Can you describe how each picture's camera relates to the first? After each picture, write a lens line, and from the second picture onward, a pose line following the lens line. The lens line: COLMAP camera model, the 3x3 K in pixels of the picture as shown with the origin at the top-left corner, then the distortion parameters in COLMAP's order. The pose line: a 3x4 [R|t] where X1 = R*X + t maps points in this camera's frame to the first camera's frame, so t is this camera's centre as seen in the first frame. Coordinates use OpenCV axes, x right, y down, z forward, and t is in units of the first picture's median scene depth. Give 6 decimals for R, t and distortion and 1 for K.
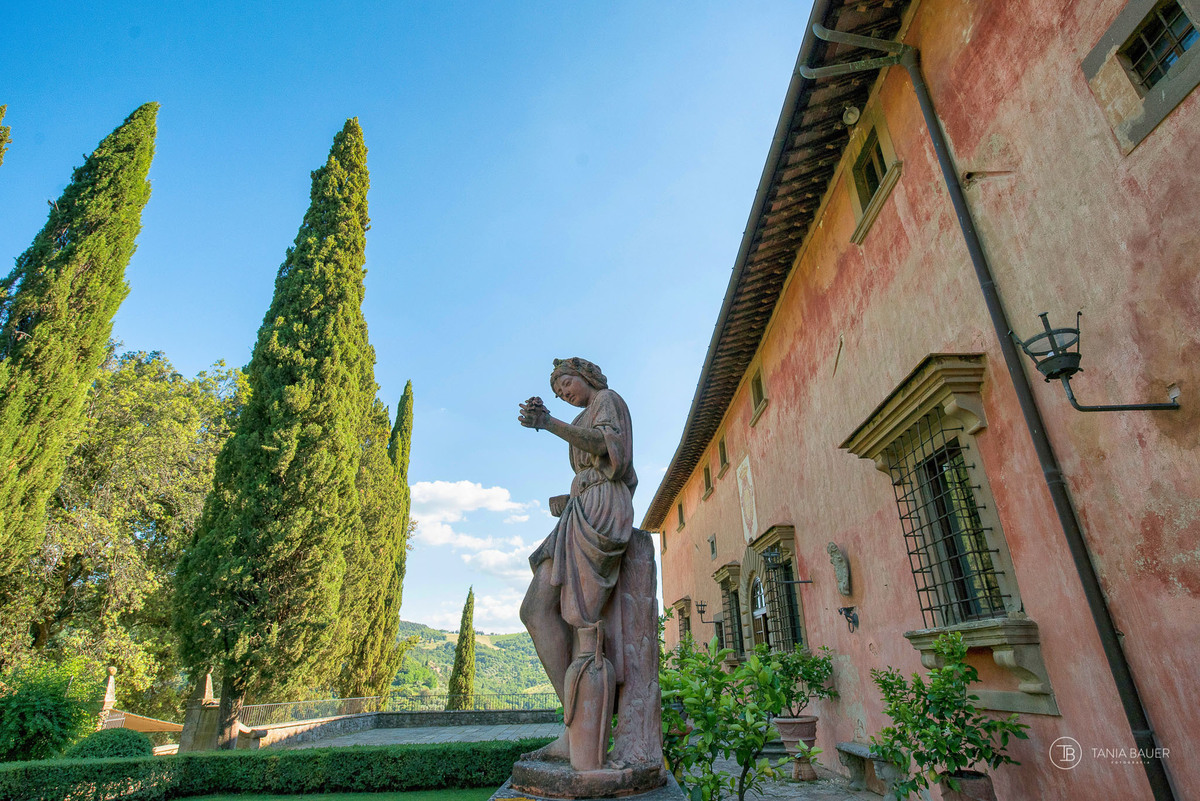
lens RADIAL K [[600.6, 0, 600.0], [0, 600.6, 400.5], [0, 0, 1]] dist [-0.011649, -0.000555]
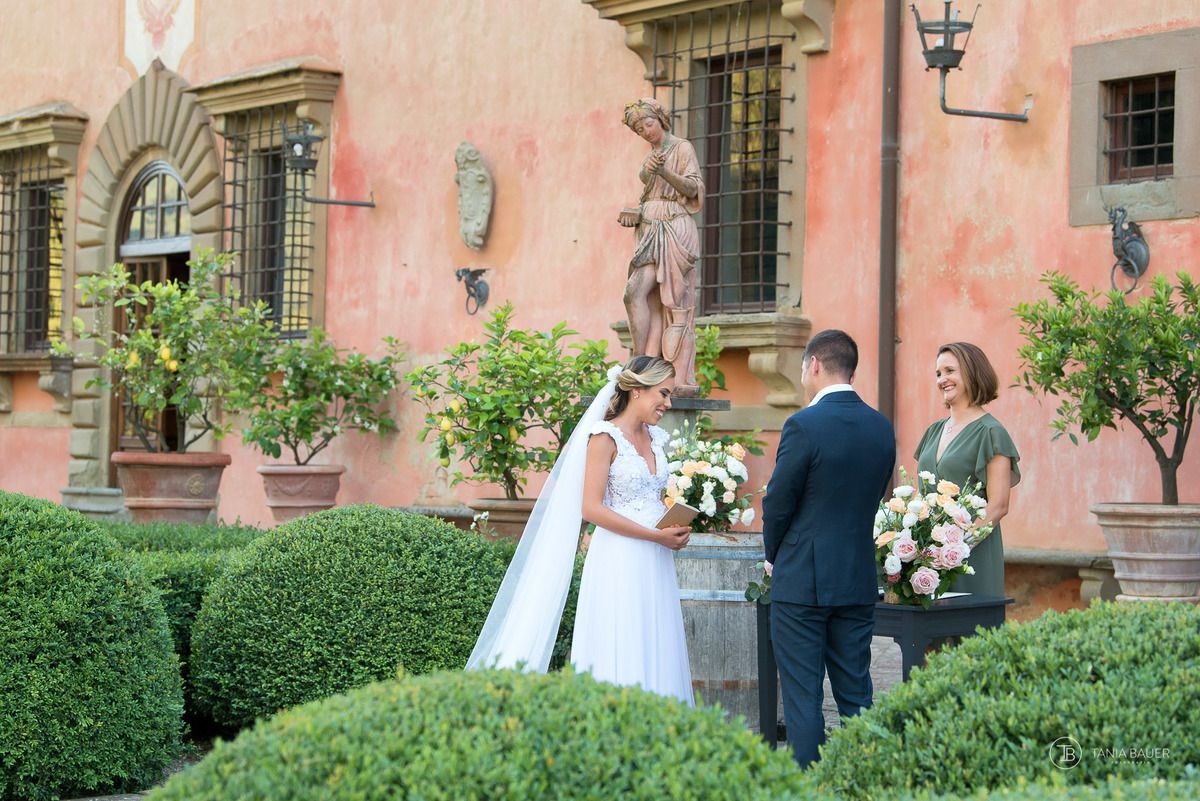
lens RADIAL K [[2758.4, 0, 600.0], [0, 2758.4, 400.5], [0, 0, 1]] dist [0.131988, 0.168988]
pose [[0.811791, 0.048745, 0.581909, -1.420100], [-0.276023, 0.910187, 0.308822, -0.510139], [-0.514593, -0.411320, 0.752337, -1.440893]]
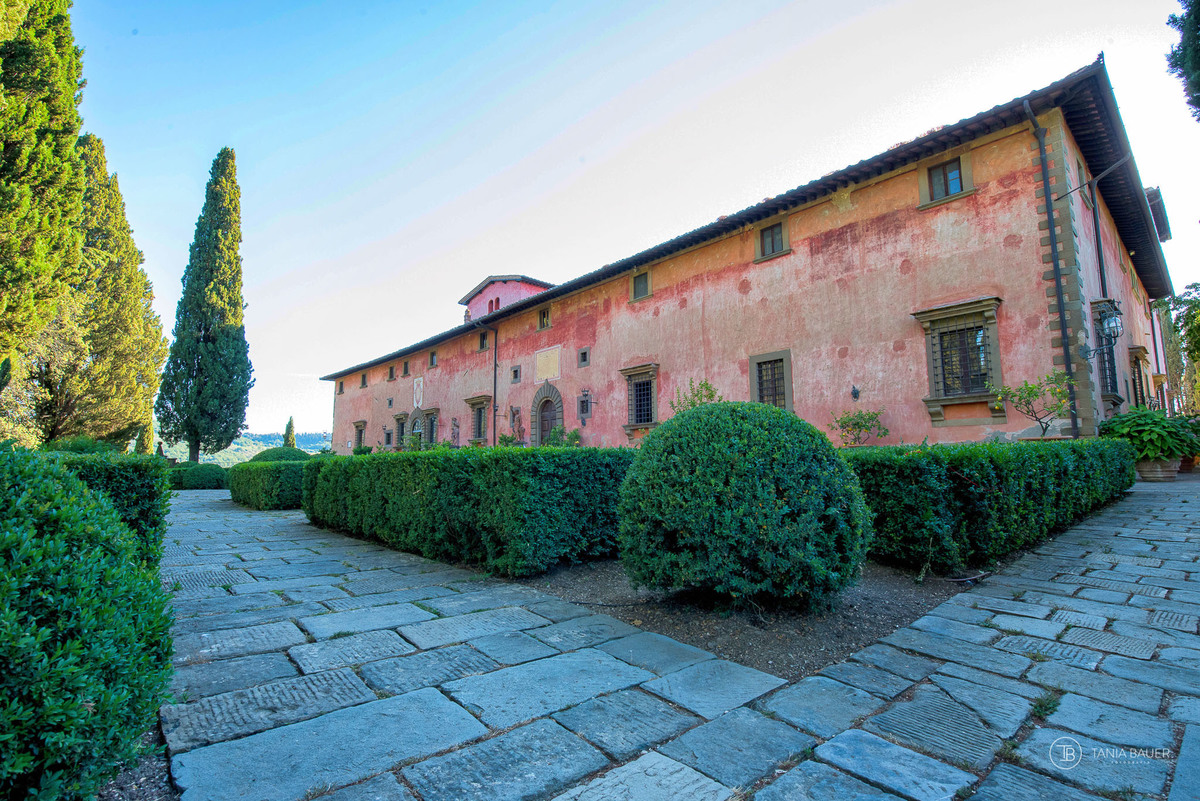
lens RADIAL K [[550.1, 0, 600.0], [0, 550.1, 400.5], [0, 0, 1]] dist [-0.001202, -0.000058]
pose [[0.737876, 0.089137, 0.669025, -2.292682], [-0.279756, 0.942474, 0.182975, -1.384179], [-0.614228, -0.322176, 0.720365, -3.732942]]
